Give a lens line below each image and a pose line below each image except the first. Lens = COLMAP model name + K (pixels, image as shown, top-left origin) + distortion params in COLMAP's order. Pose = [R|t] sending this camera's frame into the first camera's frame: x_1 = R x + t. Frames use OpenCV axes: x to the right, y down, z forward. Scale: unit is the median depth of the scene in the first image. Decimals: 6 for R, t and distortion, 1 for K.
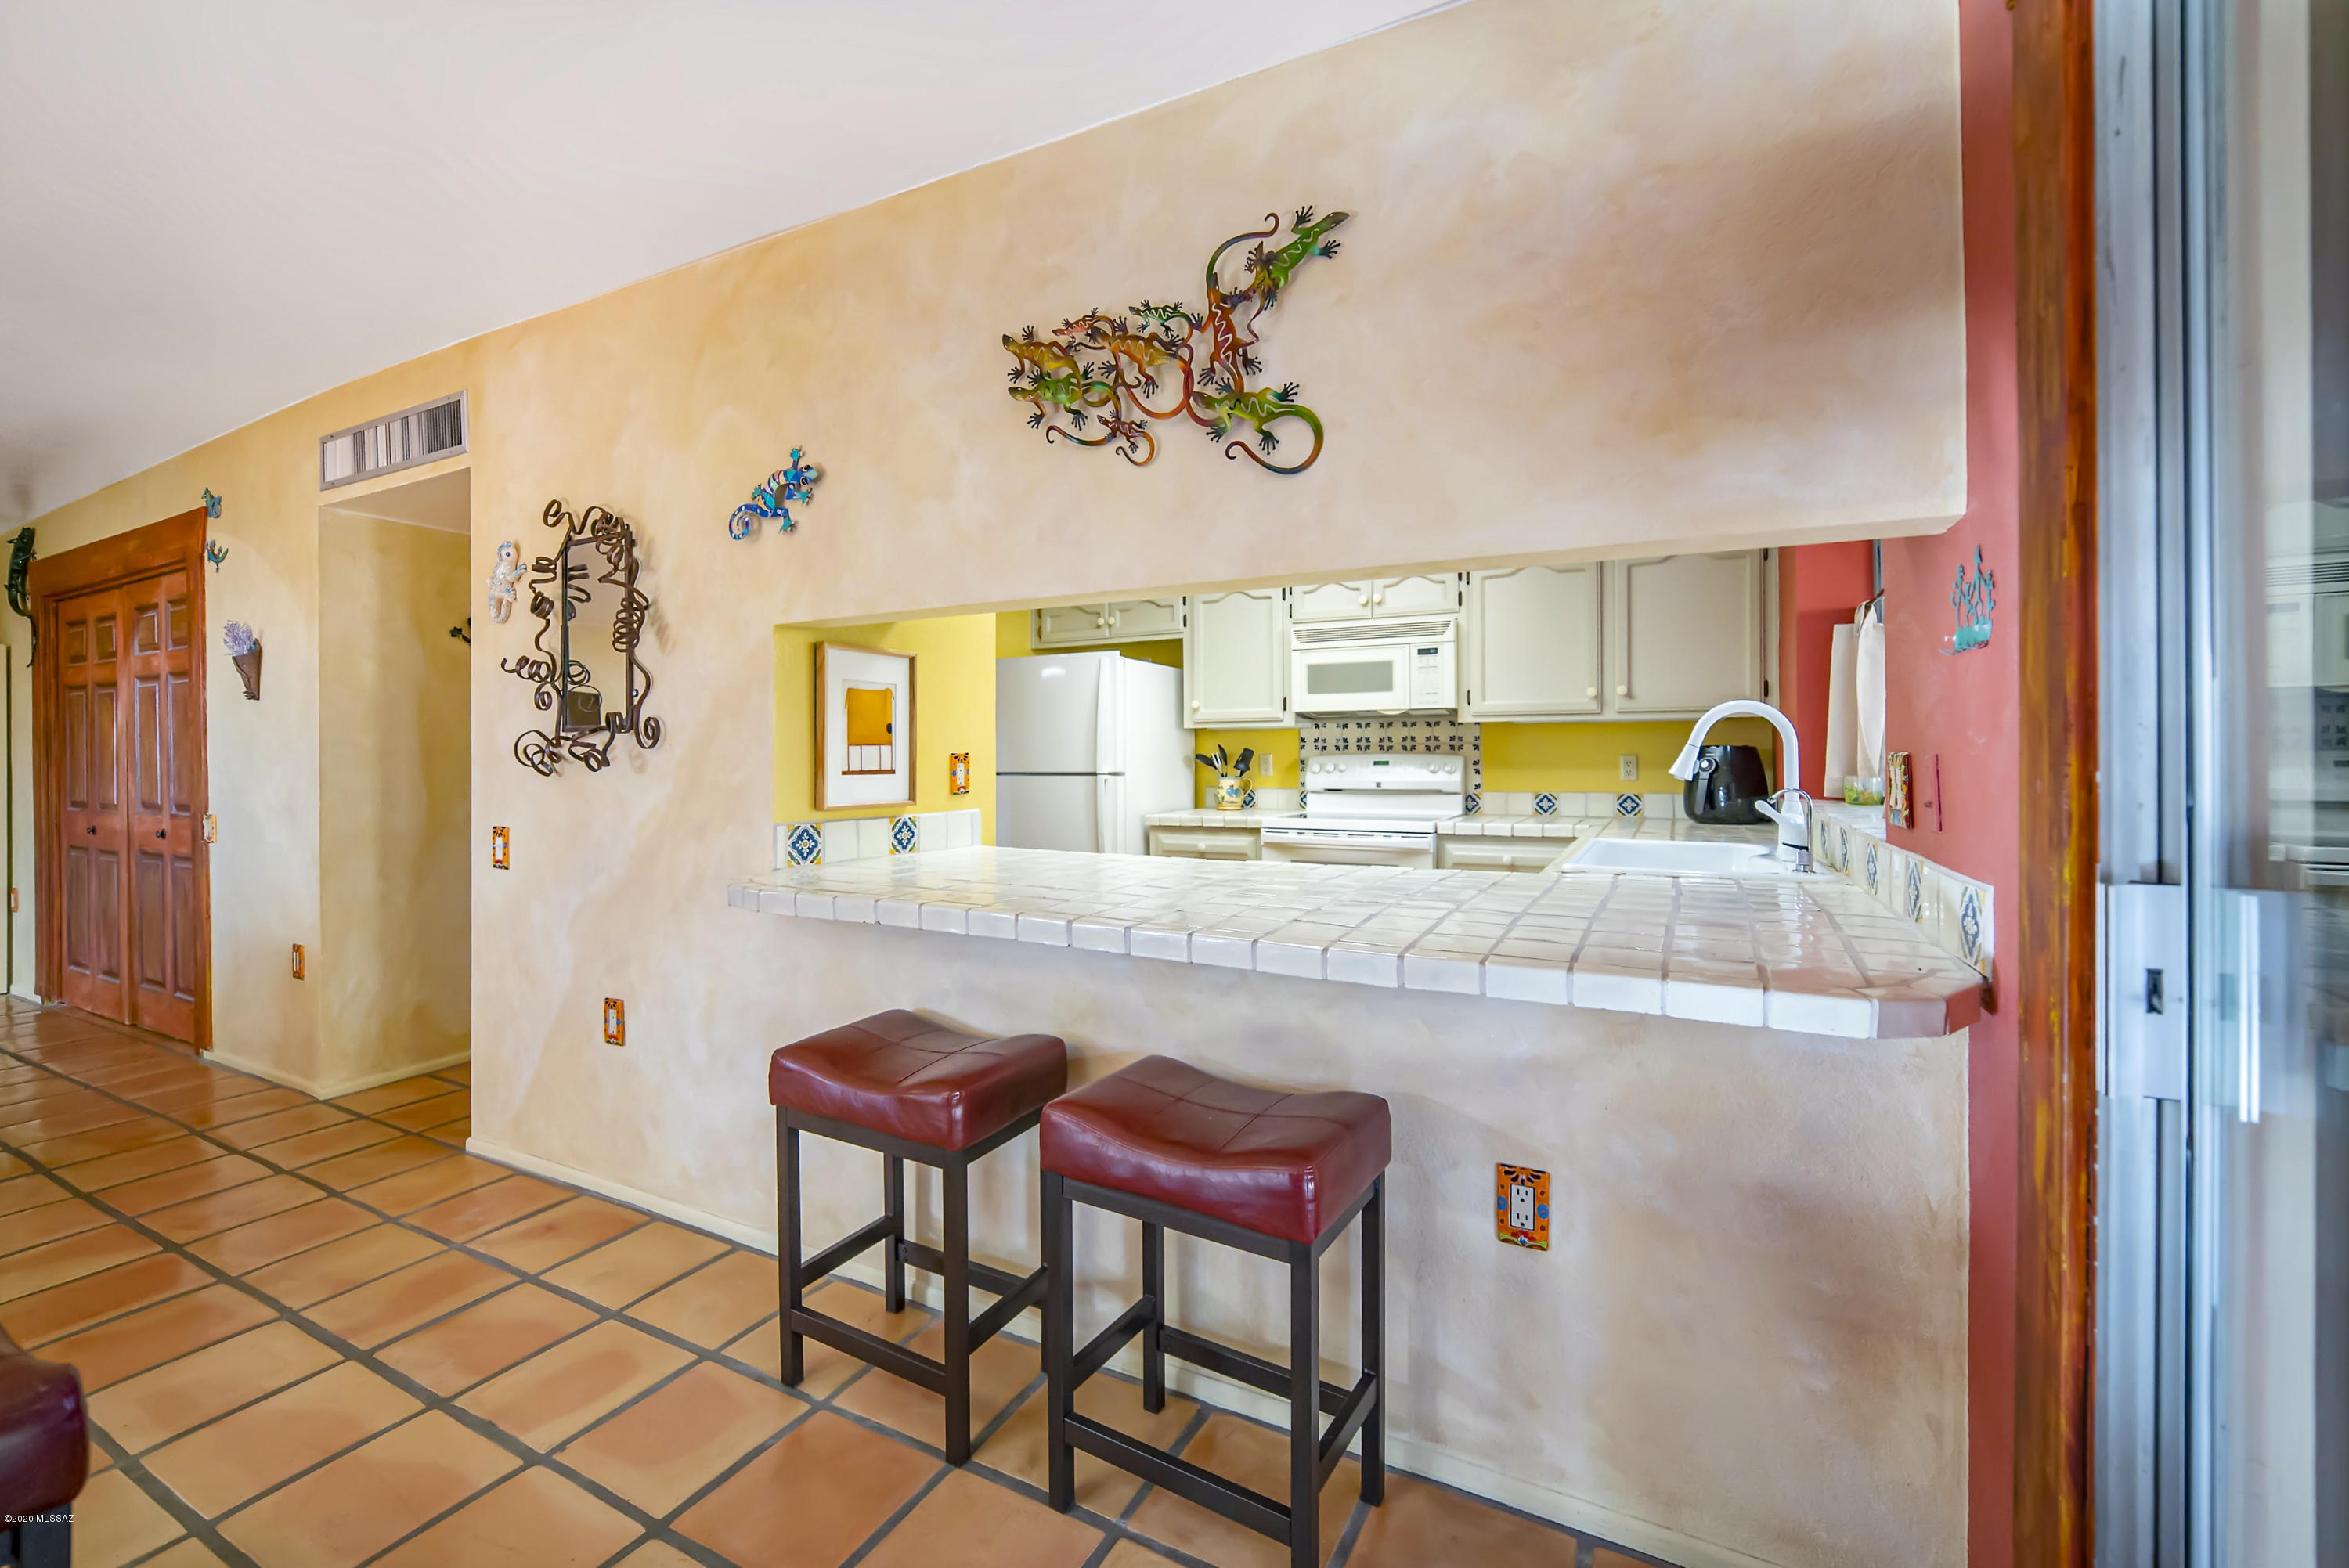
lens RADIAL K [[961.9, 0, 1175.9], [0, 961.9, 766.5], [0, 0, 1]] dist [-0.004018, 0.002616]
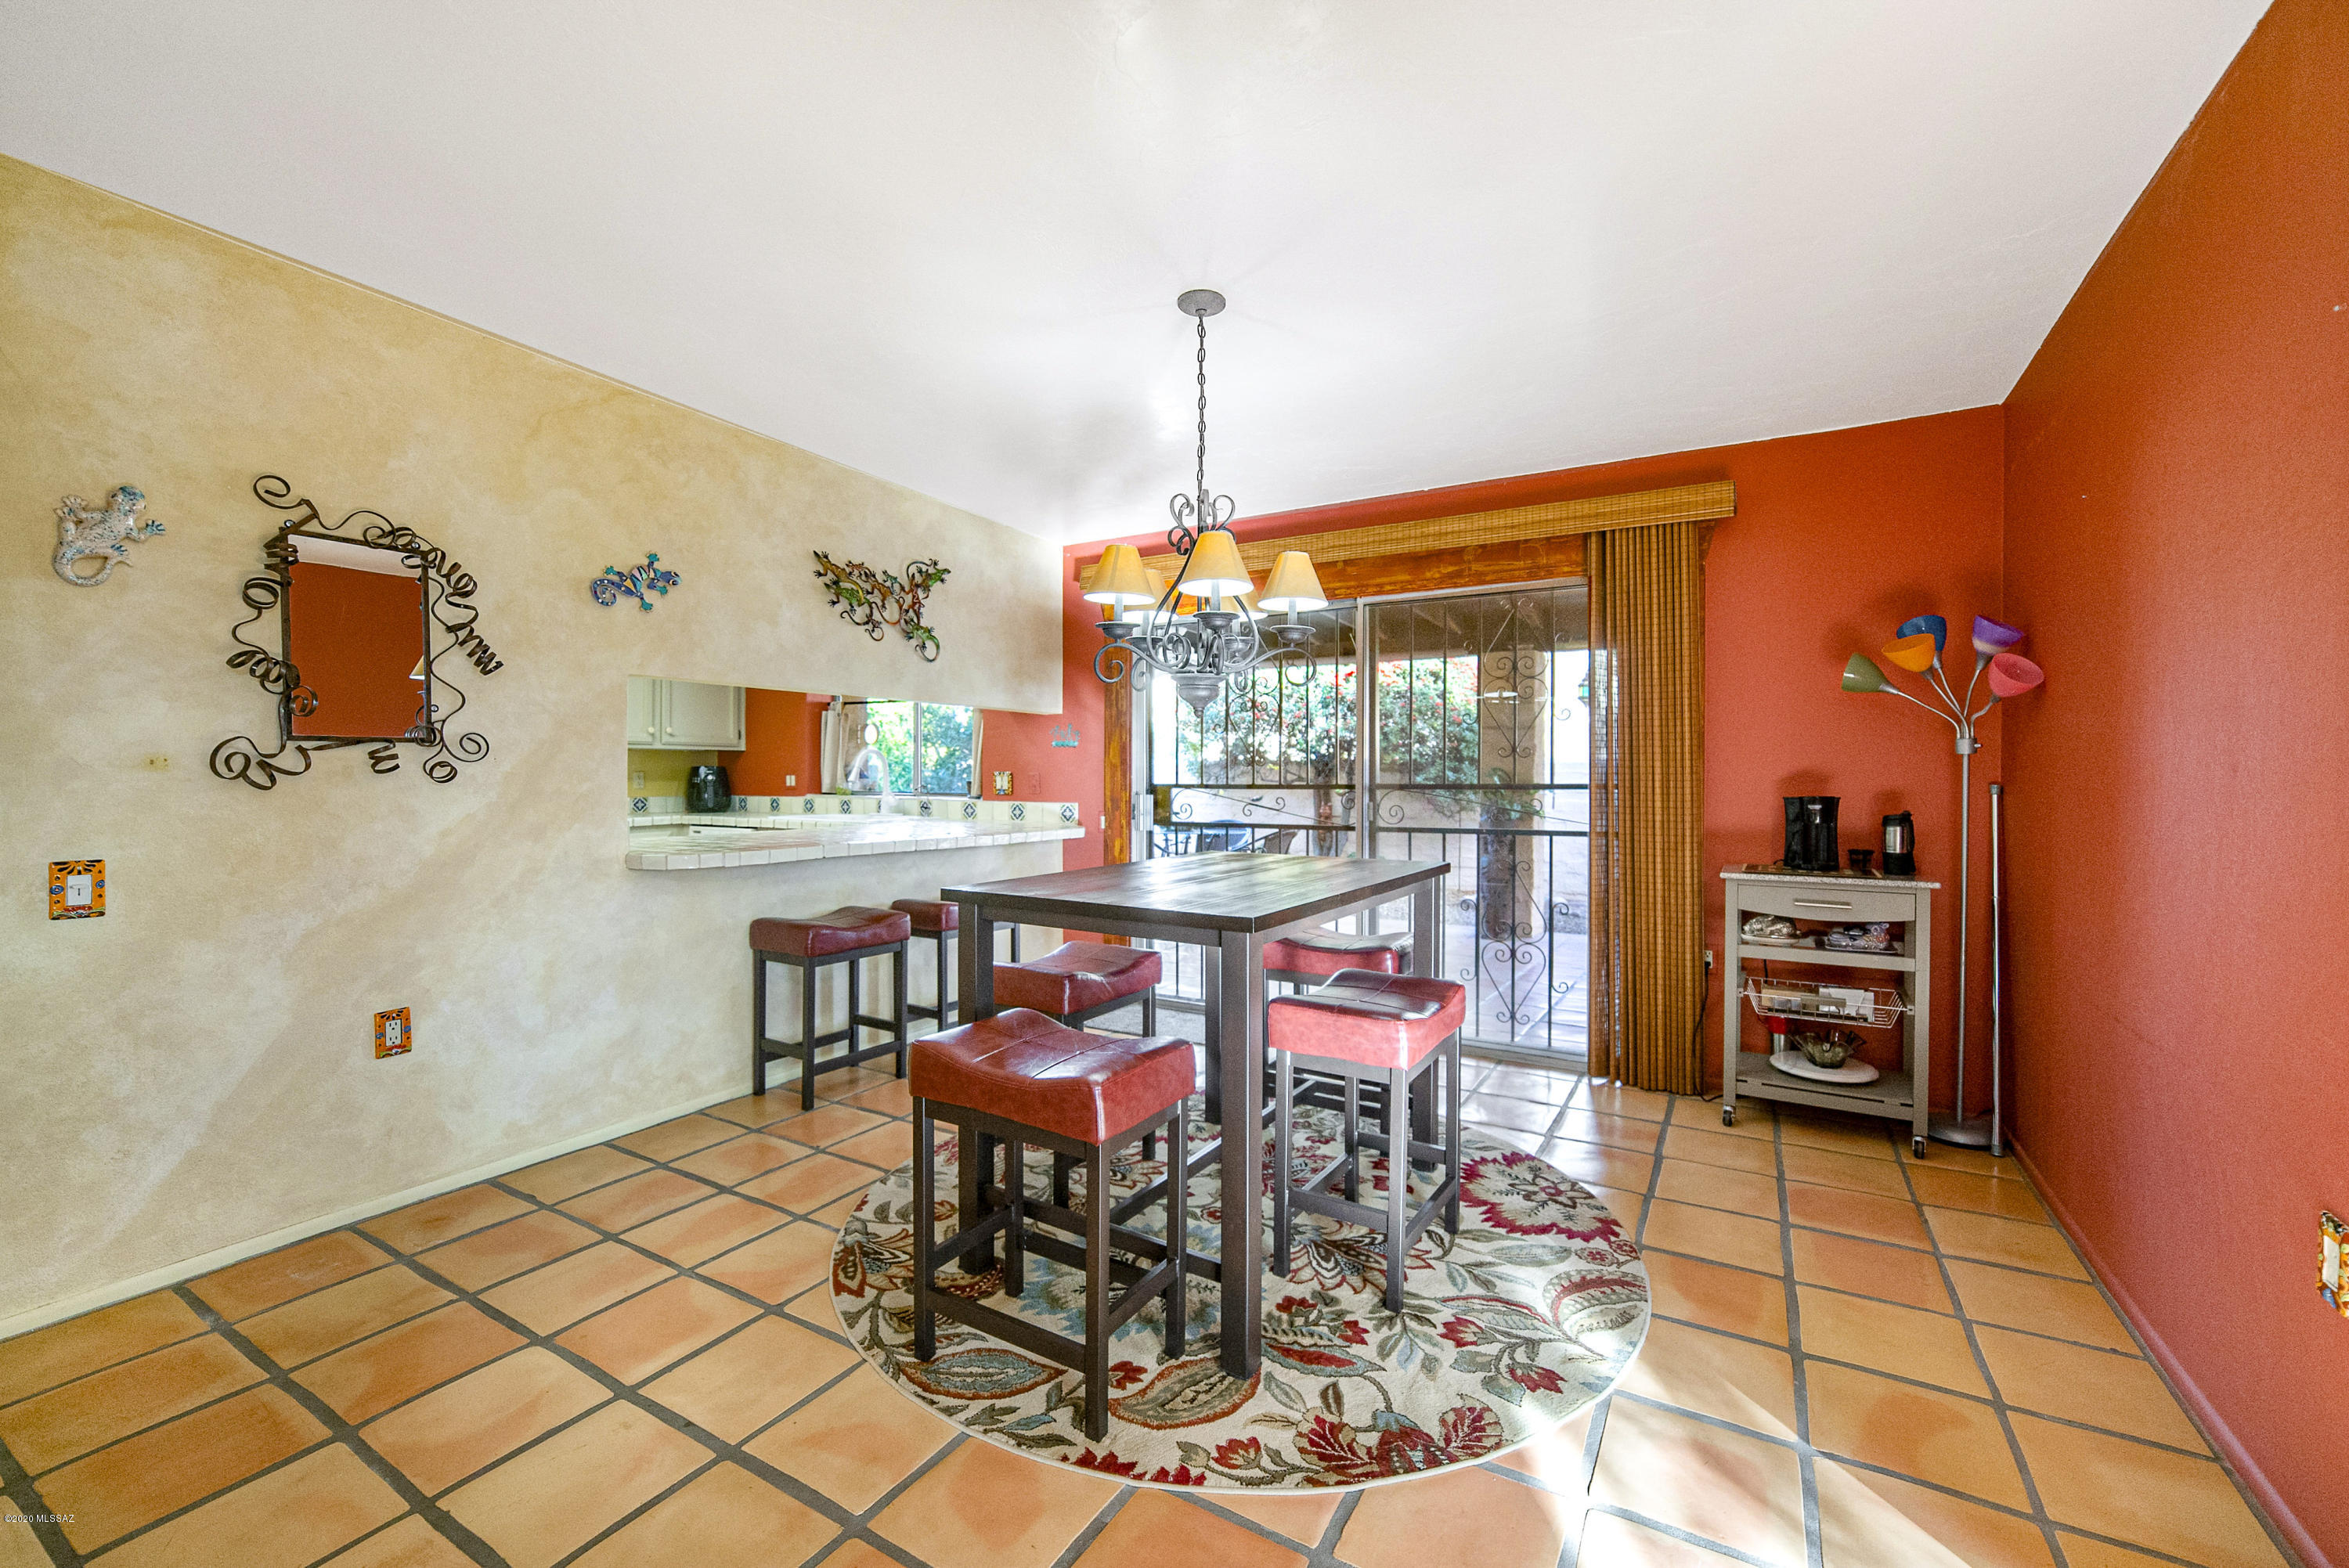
lens RADIAL K [[961.9, 0, 1177.5], [0, 961.9, 776.2], [0, 0, 1]] dist [-0.004018, 0.002616]
pose [[0.066413, -0.003463, 0.997786, -1.940284], [-0.005342, 0.999978, 0.003826, -0.013569], [-0.997778, -0.005585, 0.066393, 0.148668]]
